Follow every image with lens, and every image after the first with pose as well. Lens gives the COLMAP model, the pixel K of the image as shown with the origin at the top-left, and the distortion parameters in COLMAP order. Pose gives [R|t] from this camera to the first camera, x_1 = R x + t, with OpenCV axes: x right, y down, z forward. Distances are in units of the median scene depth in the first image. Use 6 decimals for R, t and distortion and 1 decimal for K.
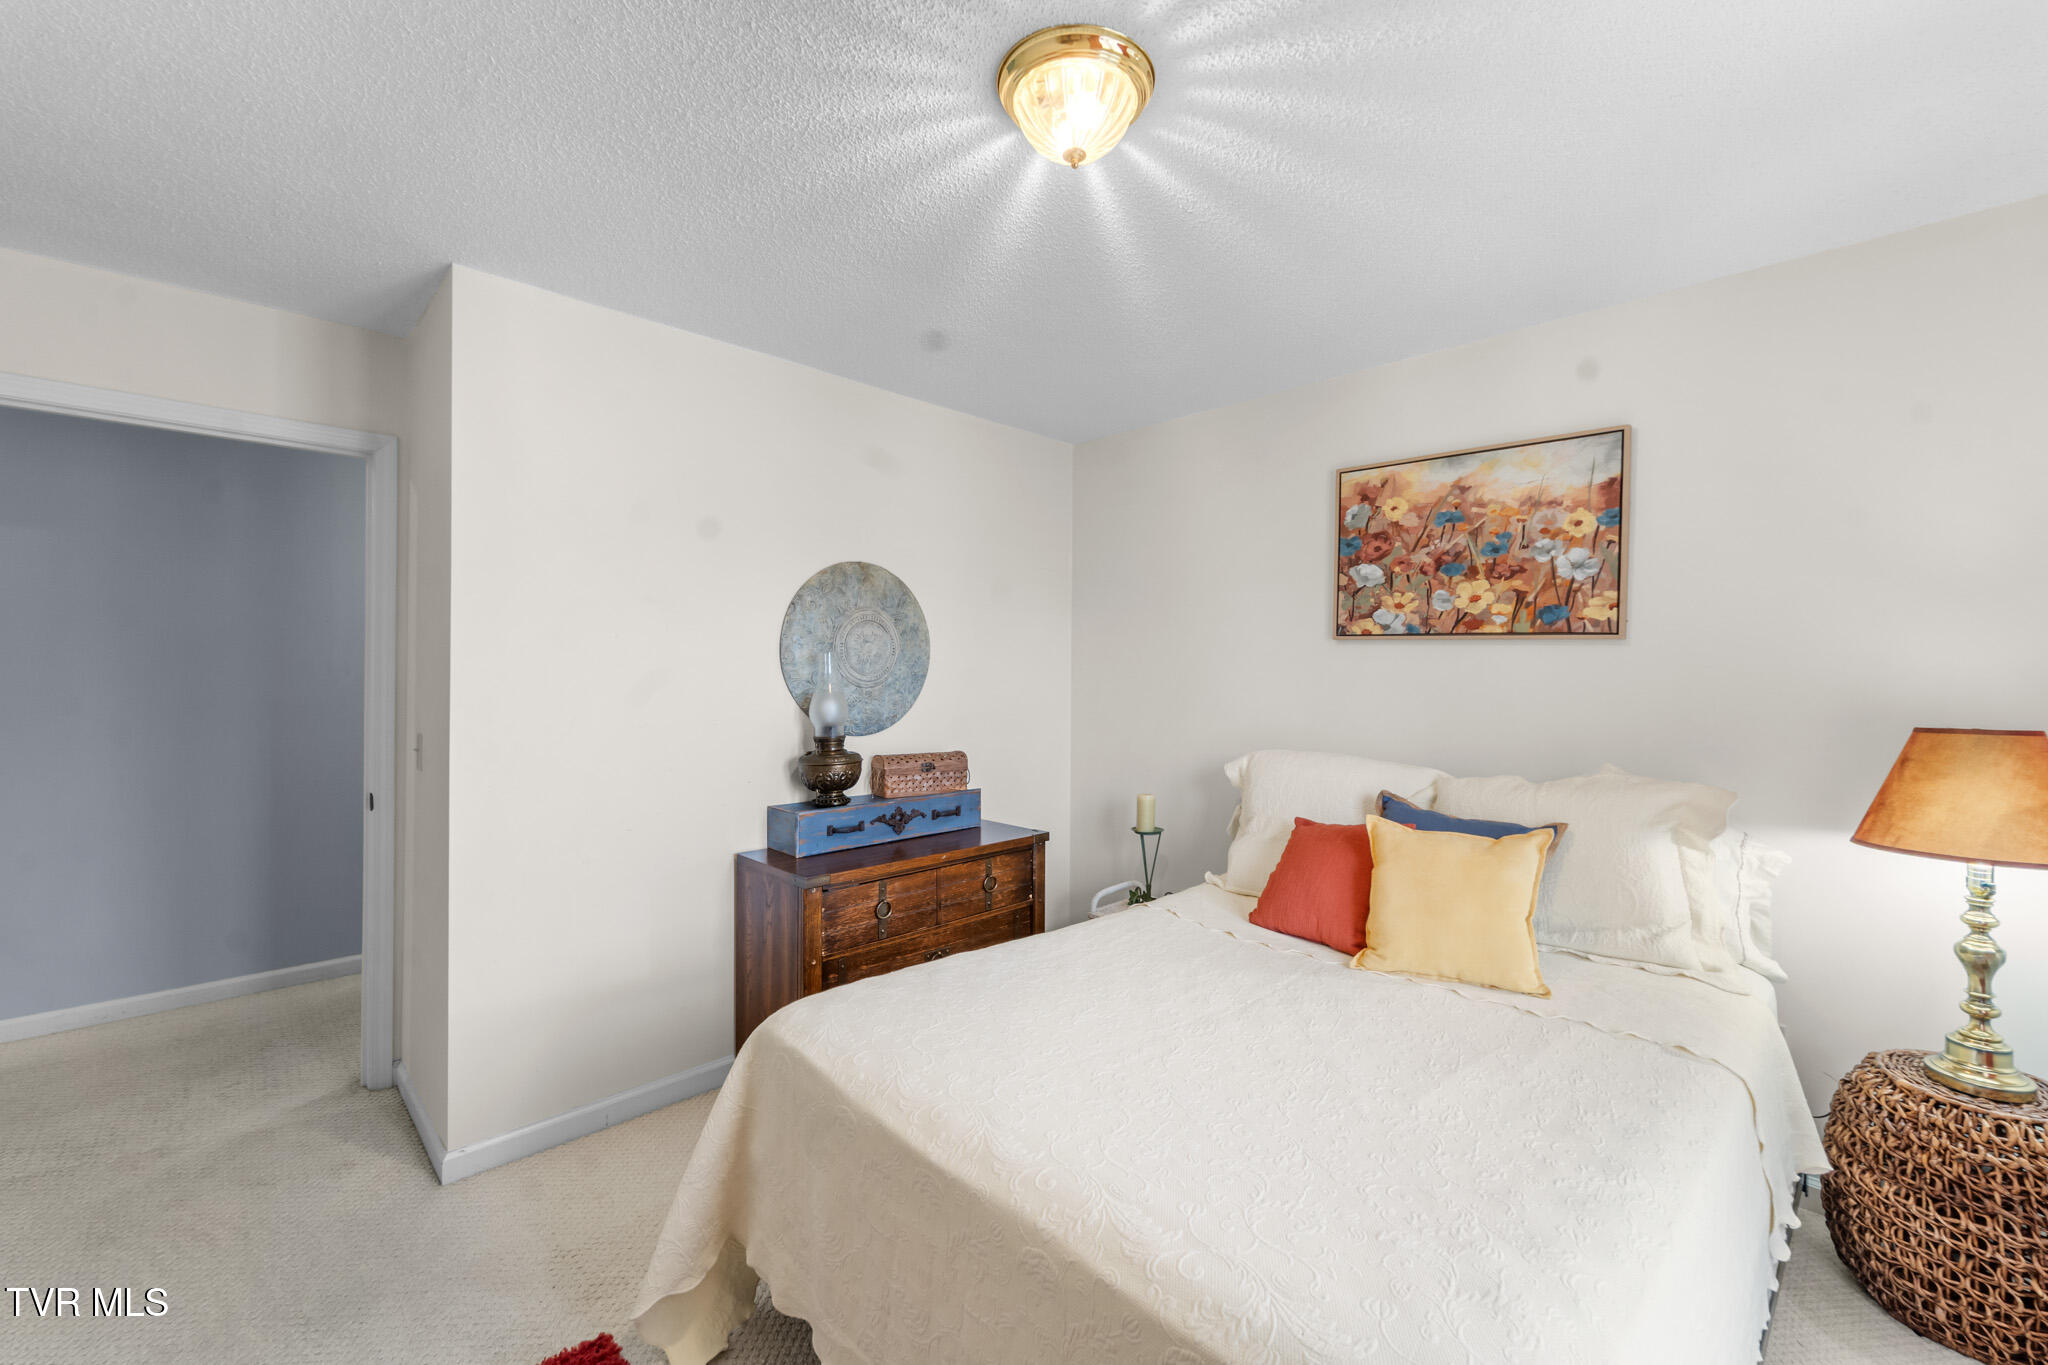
lens RADIAL K [[815.8, 0, 1021.9], [0, 815.8, 677.2], [0, 0, 1]] dist [-0.000627, -0.000297]
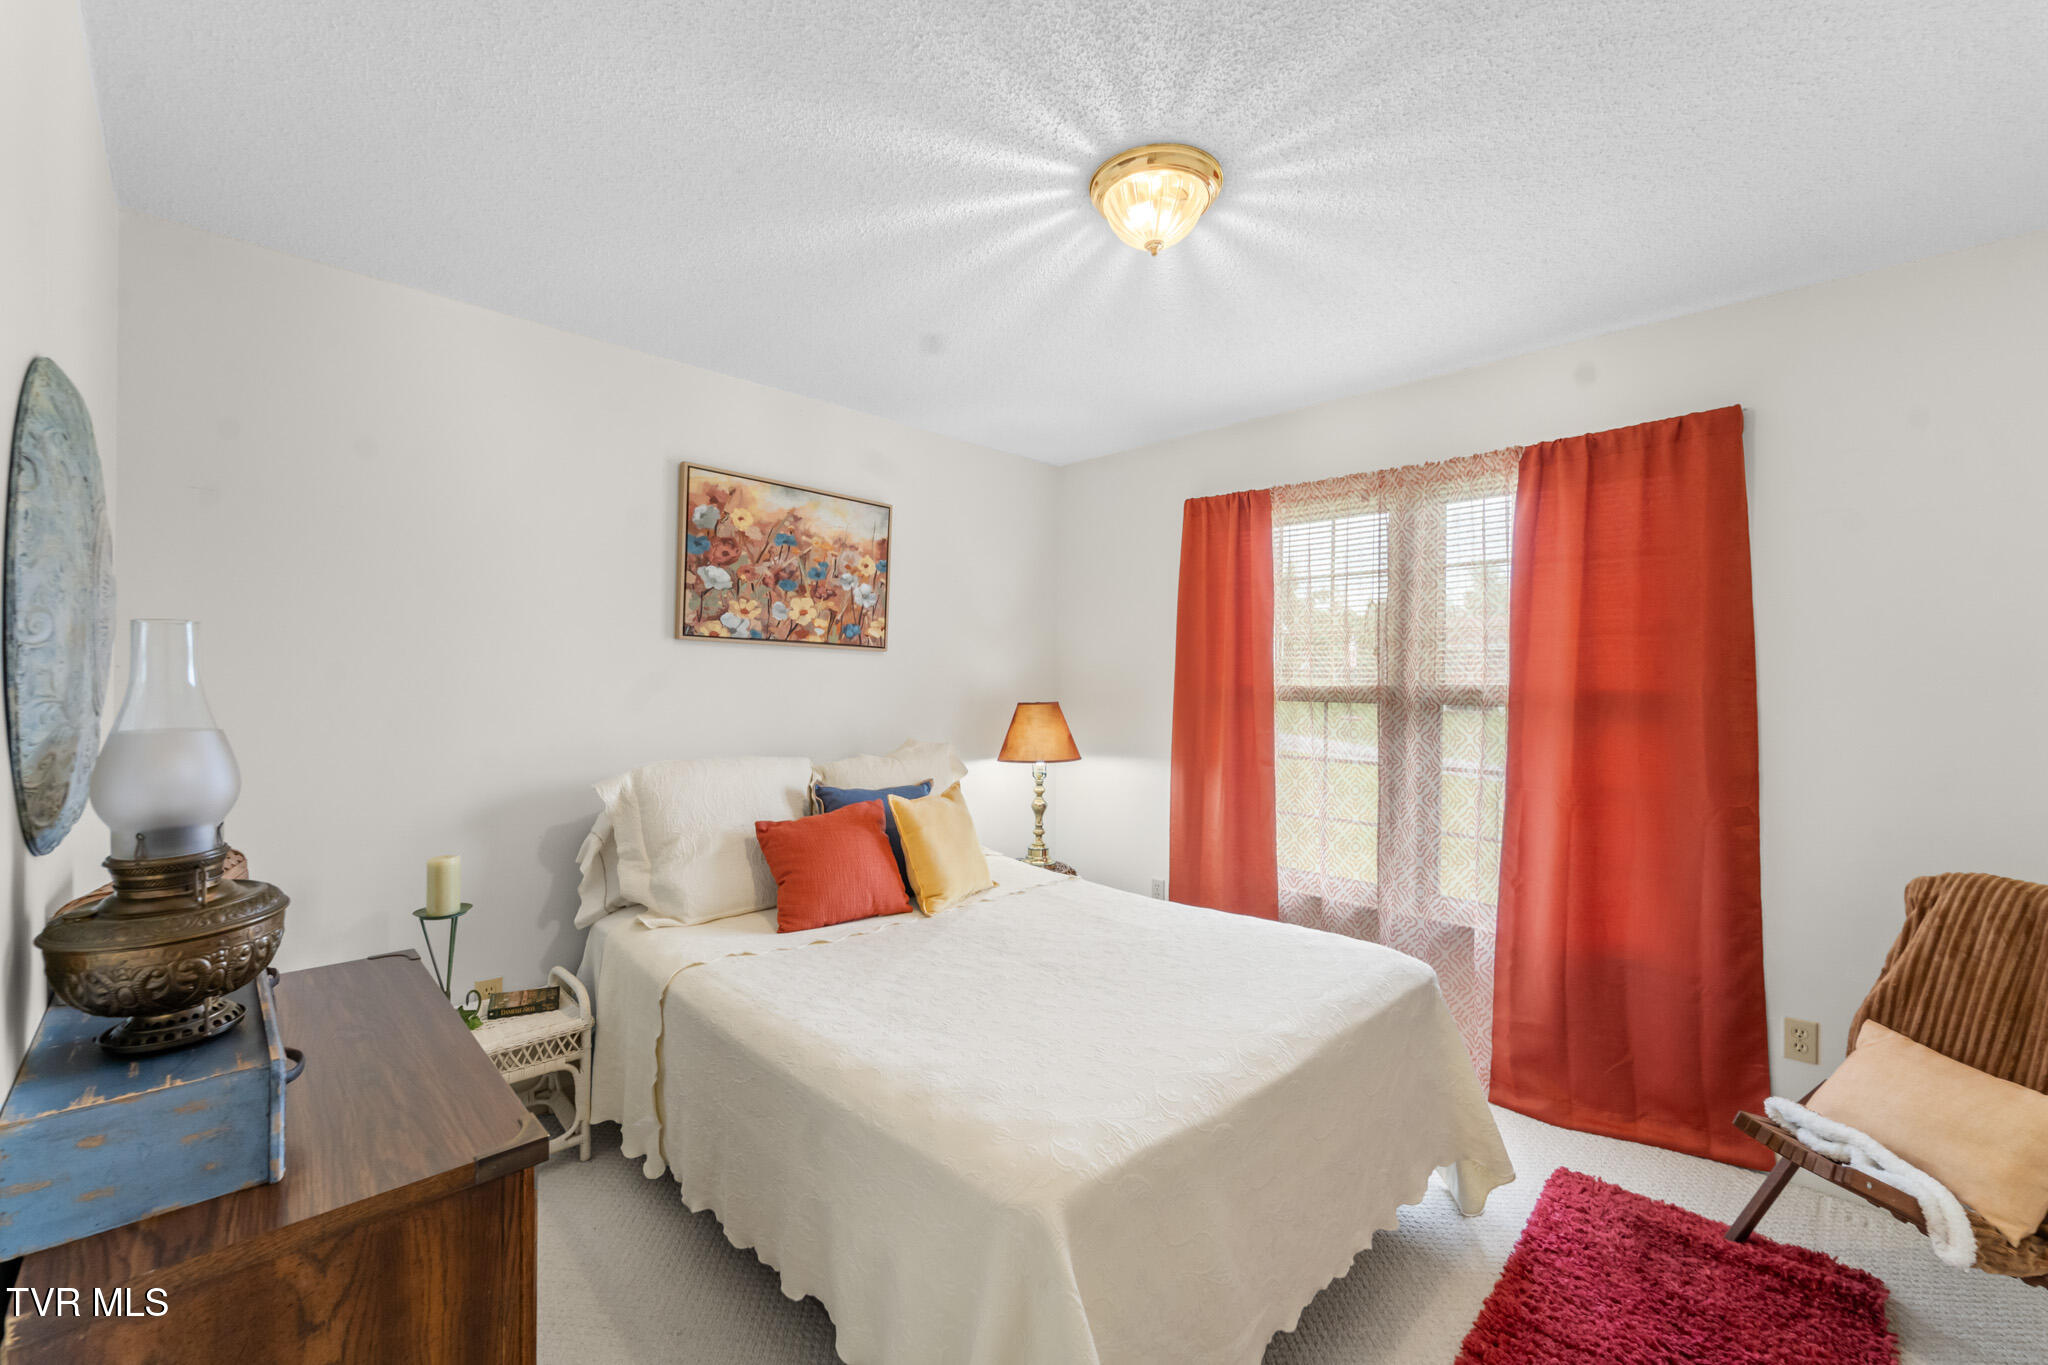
lens RADIAL K [[816.3, 0, 1034.2], [0, 816.3, 684.2], [0, 0, 1]] dist [0.000524, -0.000092]
pose [[0.000297, -0.012610, 0.999920, -0.637329], [-0.000270, 0.999920, 0.012610, -0.006546], [-1.000000, -0.000273, 0.000294, 0.656926]]
